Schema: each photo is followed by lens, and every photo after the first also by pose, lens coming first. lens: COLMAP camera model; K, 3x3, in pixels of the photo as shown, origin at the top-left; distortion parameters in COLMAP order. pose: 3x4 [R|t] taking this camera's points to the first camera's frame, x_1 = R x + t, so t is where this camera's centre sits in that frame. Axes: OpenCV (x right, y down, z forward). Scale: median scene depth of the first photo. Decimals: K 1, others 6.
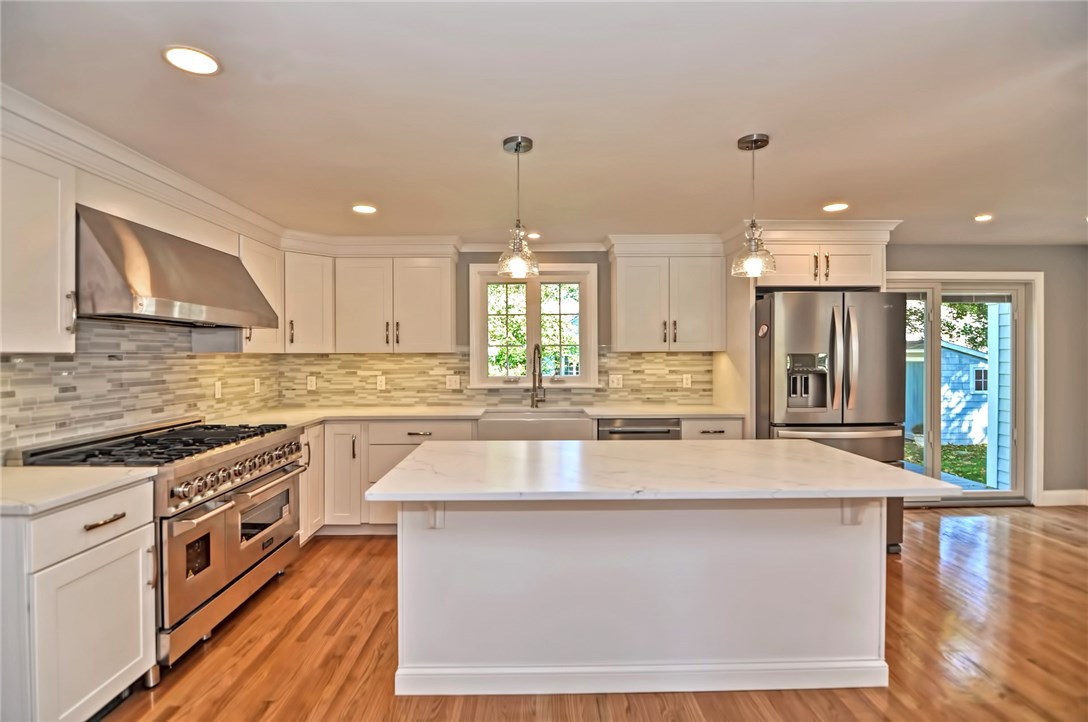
lens RADIAL K [[524.4, 0, 533.6], [0, 524.4, 353.8], [0, 0, 1]] dist [-0.009073, -0.007218]
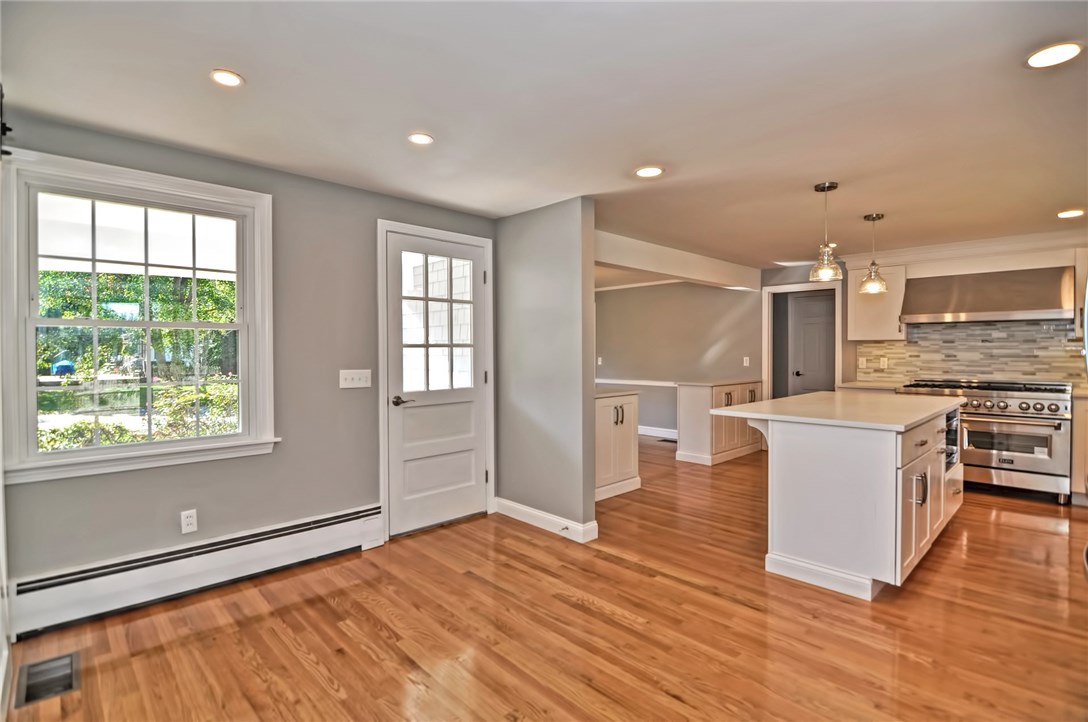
lens RADIAL K [[524.4, 0, 535.5], [0, 524.4, 355.3], [0, 0, 1]] dist [-0.009073, -0.007218]
pose [[-0.737625, 0.010528, -0.675129, 1.138734], [0.004738, 0.999935, 0.010417, 0.020965], [0.675194, 0.004486, -0.737626, 0.875912]]
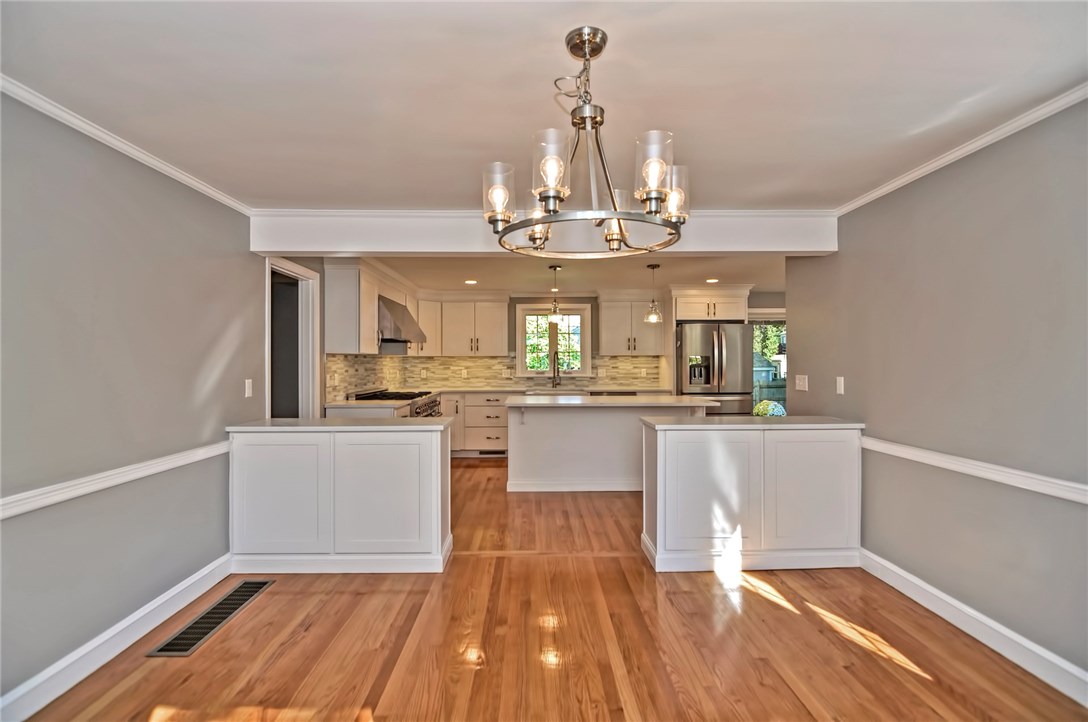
lens RADIAL K [[524.4, 0, 537.4], [0, 524.4, 353.6], [0, 0, 1]] dist [-0.009073, -0.007218]
pose [[0.999981, 0.000491, 0.006215, -0.072174], [-0.000397, 0.999885, -0.015174, 0.017751], [-0.006222, 0.015171, 0.999866, -0.804244]]
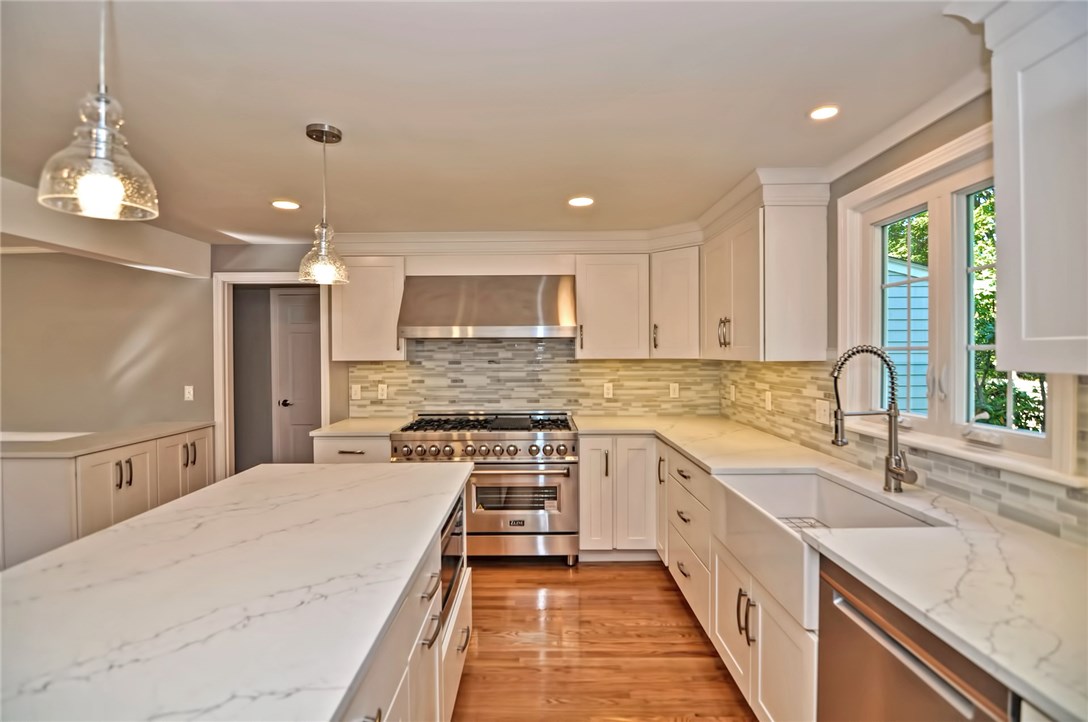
lens RADIAL K [[524.4, 0, 535.7], [0, 524.4, 353.8], [0, 0, 1]] dist [-0.009073, -0.007218]
pose [[-0.021325, 0.008485, -0.999737, 0.488173], [0.008367, 0.999930, 0.008308, -0.019513], [0.999738, -0.008188, -0.021394, 0.789656]]
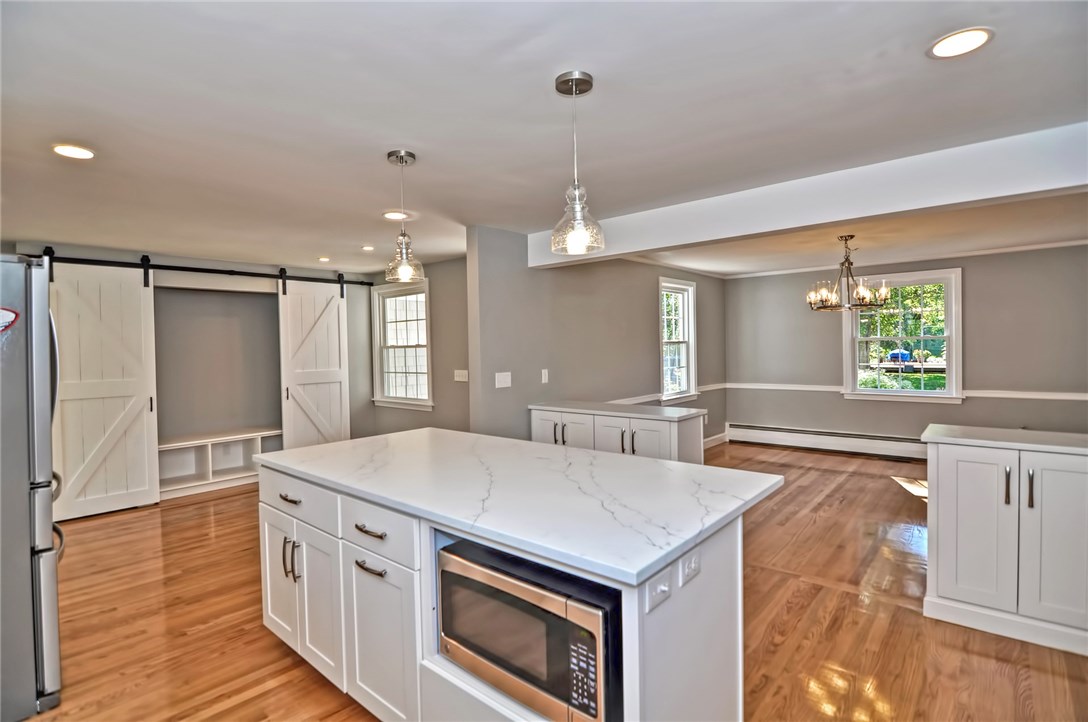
lens RADIAL K [[524.4, 0, 535.9], [0, 524.4, 353.4], [0, 0, 1]] dist [-0.009073, -0.007218]
pose [[-0.739230, 0.007852, 0.673407, -0.294618], [0.021034, 0.999713, 0.011433, -0.004027], [-0.673124, 0.022616, -0.739184, 0.938485]]
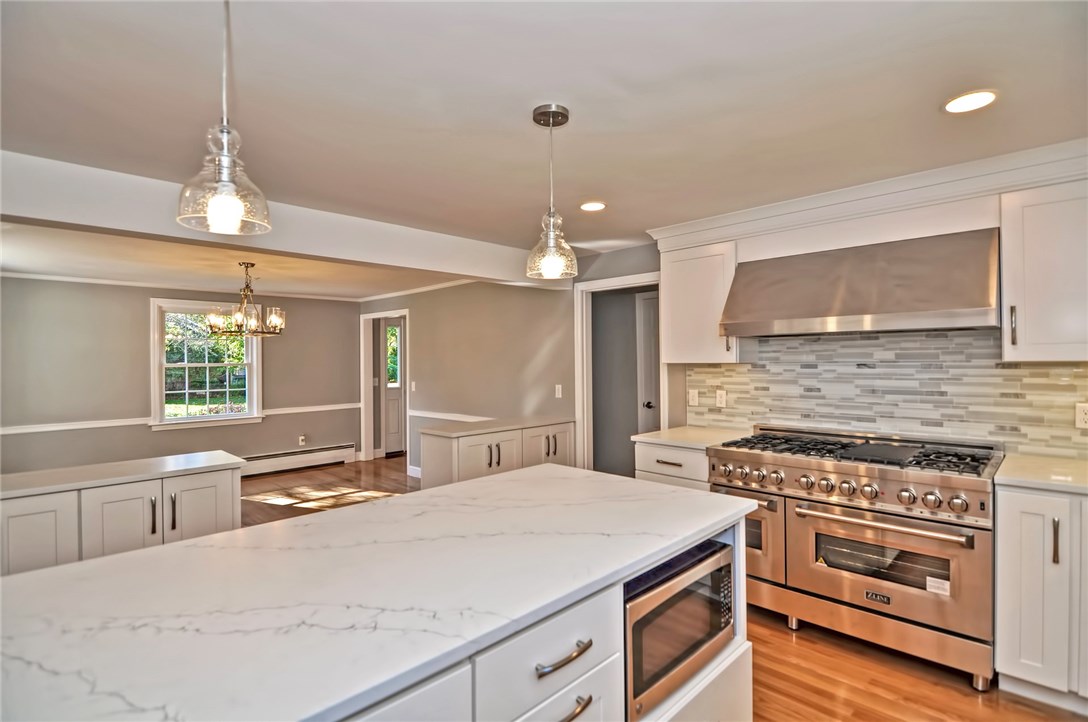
lens RADIAL K [[524.4, 0, 534.6], [0, 524.4, 355.8], [0, 0, 1]] dist [-0.009073, -0.007218]
pose [[-0.725155, 0.006722, -0.688553, 0.319552], [0.014704, 0.999876, -0.005723, -0.012385], [0.688429, -0.014275, -0.725163, 0.902665]]
